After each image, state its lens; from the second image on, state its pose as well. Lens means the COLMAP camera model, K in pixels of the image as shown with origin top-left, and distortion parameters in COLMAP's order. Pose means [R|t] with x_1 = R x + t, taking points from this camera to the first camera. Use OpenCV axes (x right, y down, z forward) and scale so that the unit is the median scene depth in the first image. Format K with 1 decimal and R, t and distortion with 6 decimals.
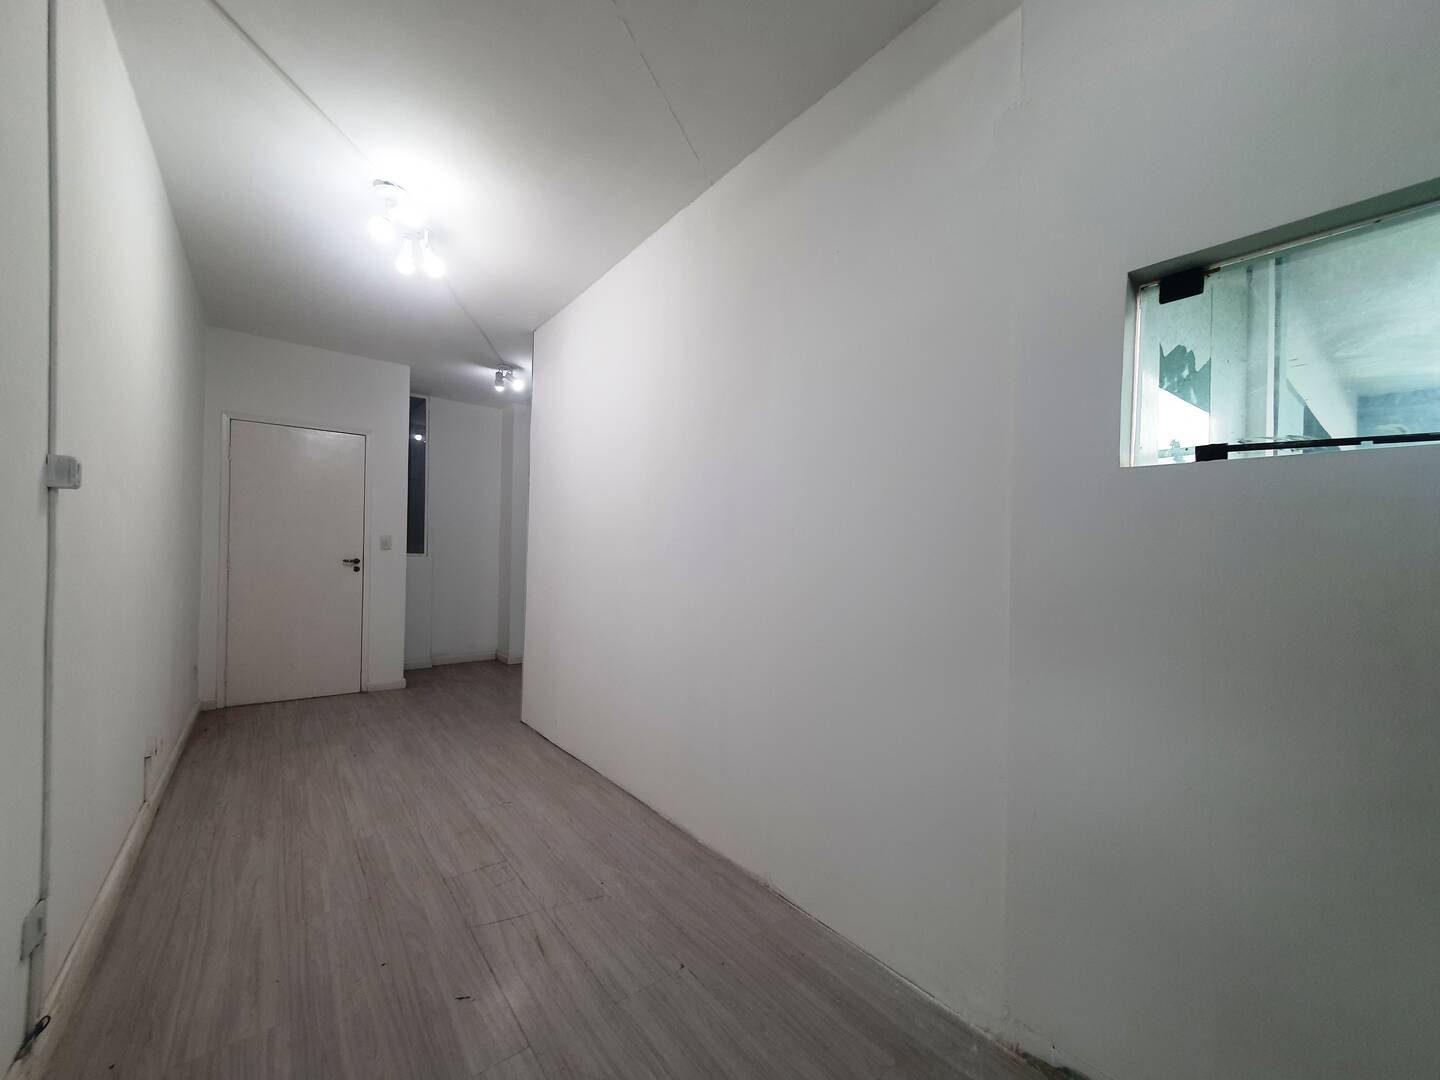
lens RADIAL K [[569.5, 0, 719.9], [0, 569.5, 555.2], [0, 0, 1]] dist [0.006706, 0.000291]
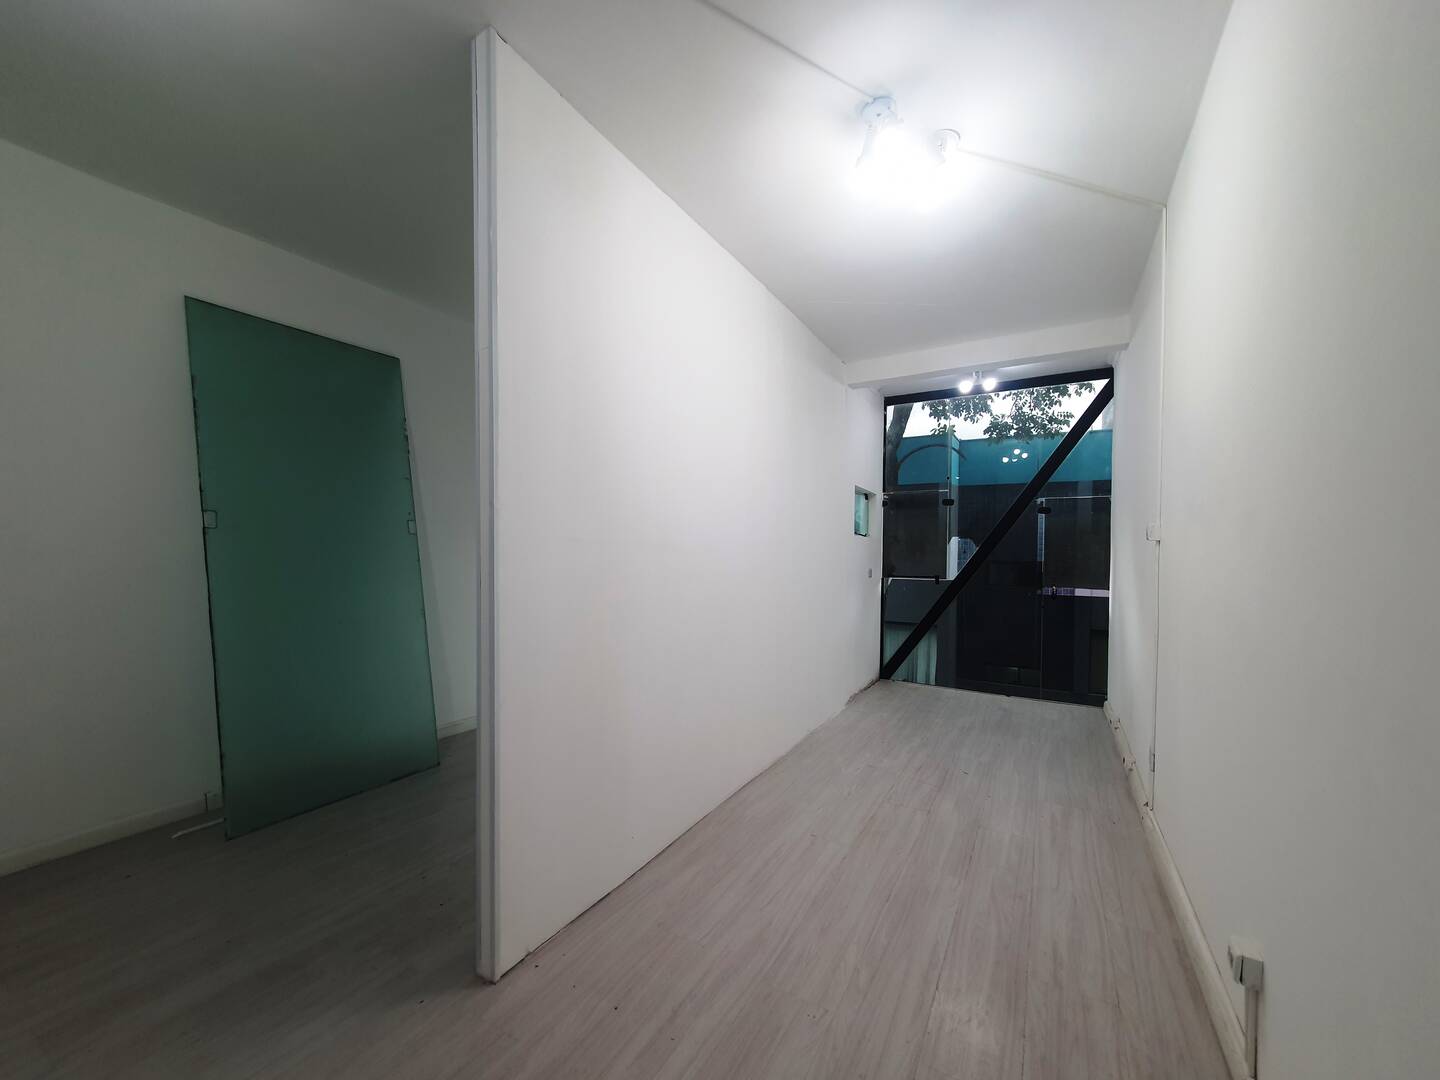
lens RADIAL K [[569.5, 0, 723.6], [0, 569.5, 550.9], [0, 0, 1]] dist [0.006706, 0.000291]
pose [[-0.375992, -0.026907, 0.926232, -1.317123], [-0.019867, 0.999583, 0.020973, -0.052621], [-0.926410, -0.010516, -0.376369, 1.690169]]
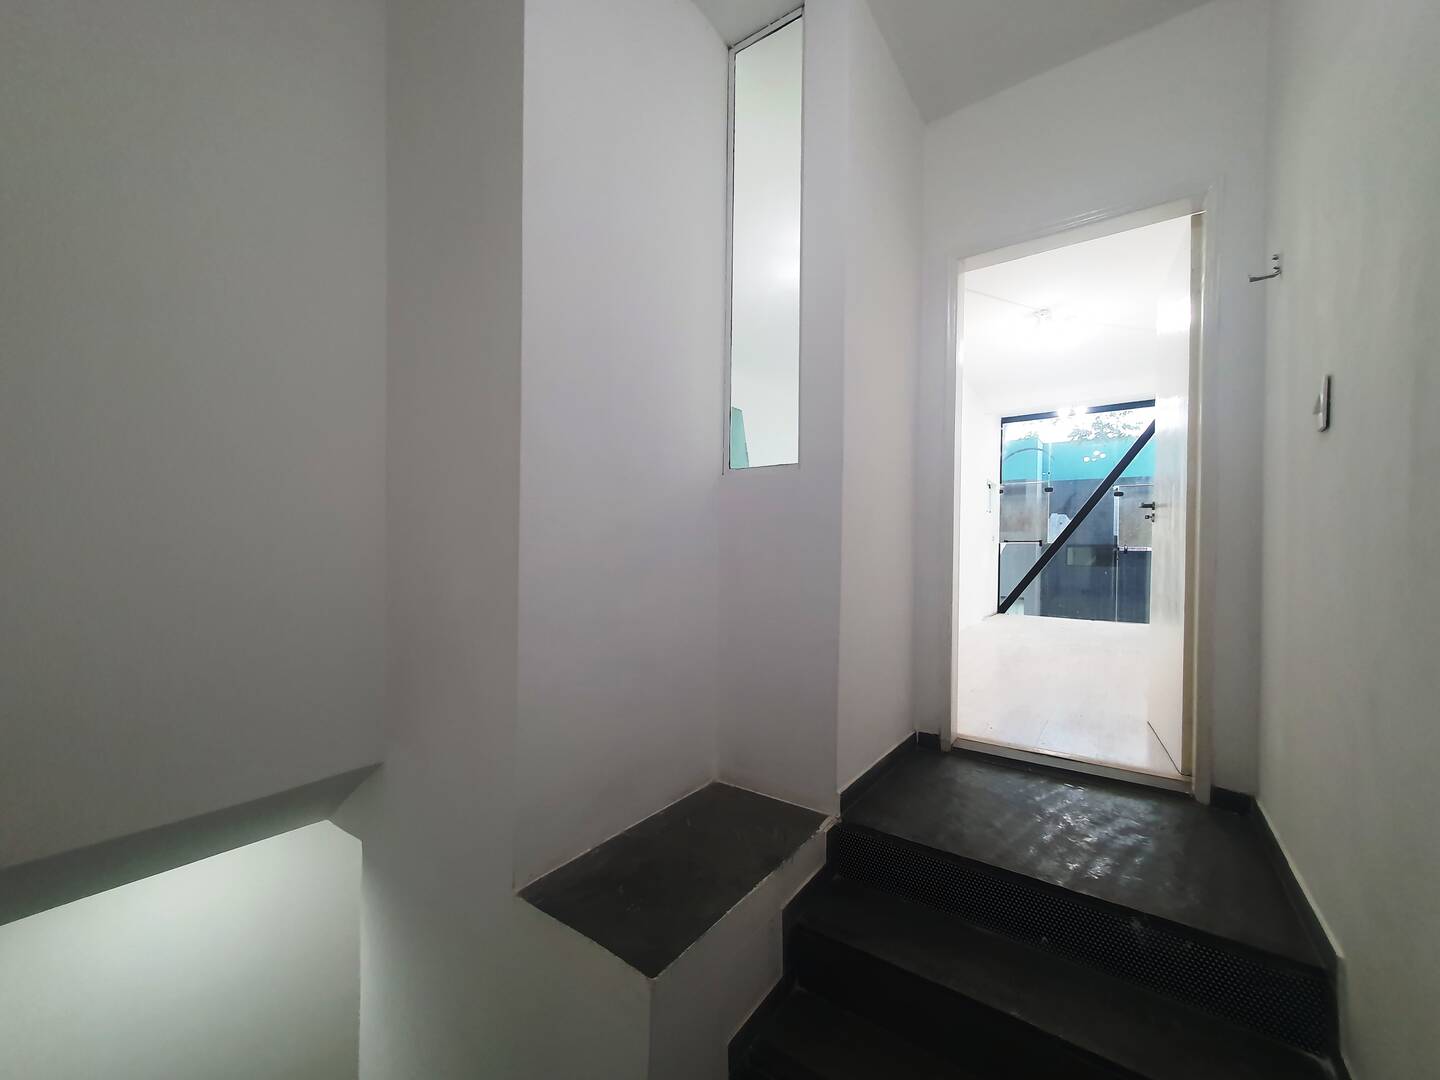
lens RADIAL K [[569.5, 0, 713.9], [0, 569.5, 537.1], [0, 0, 1]] dist [0.006706, 0.000291]
pose [[-0.277049, -0.017832, 0.960690, -2.120152], [-0.028617, 0.999537, 0.010300, 0.065065], [-0.960429, -0.024638, -0.277432, 2.689735]]
